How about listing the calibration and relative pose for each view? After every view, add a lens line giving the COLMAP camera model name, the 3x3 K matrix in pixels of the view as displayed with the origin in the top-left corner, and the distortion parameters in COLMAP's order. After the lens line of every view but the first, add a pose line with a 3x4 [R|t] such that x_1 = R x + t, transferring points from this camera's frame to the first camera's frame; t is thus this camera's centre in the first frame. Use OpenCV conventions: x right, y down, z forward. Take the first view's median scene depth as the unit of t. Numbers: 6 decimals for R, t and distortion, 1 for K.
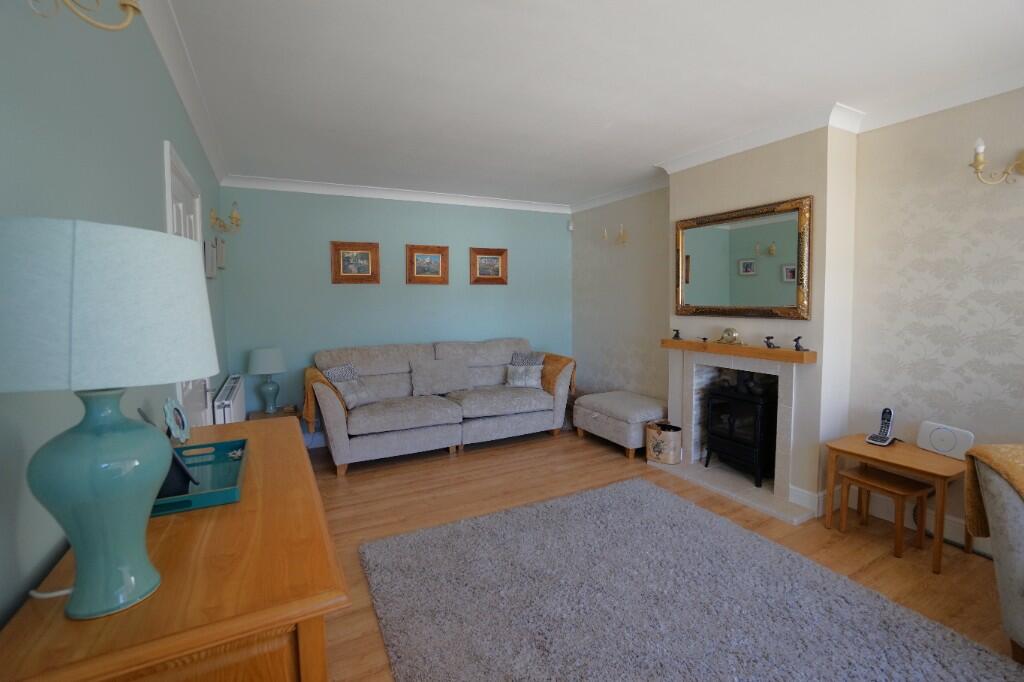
lens RADIAL K [[453.9, 0, 508.0], [0, 453.9, 329.7], [0, 0, 1]] dist [-0.056028, 0.019424]
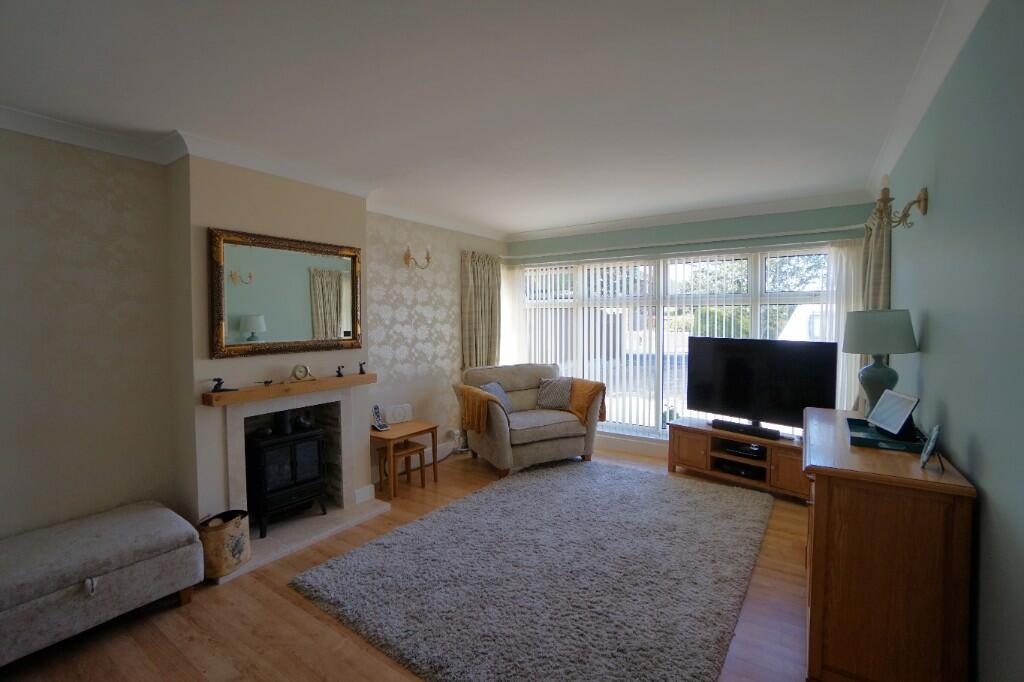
lens RADIAL K [[453.9, 0, 508.0], [0, 453.9, 329.7], [0, 0, 1]] dist [-0.056028, 0.019424]
pose [[-0.460779, -0.007846, 0.887480, -0.537351], [0.075301, 0.996010, 0.047902, -0.088064], [-0.884315, 0.088900, -0.458350, 1.041871]]
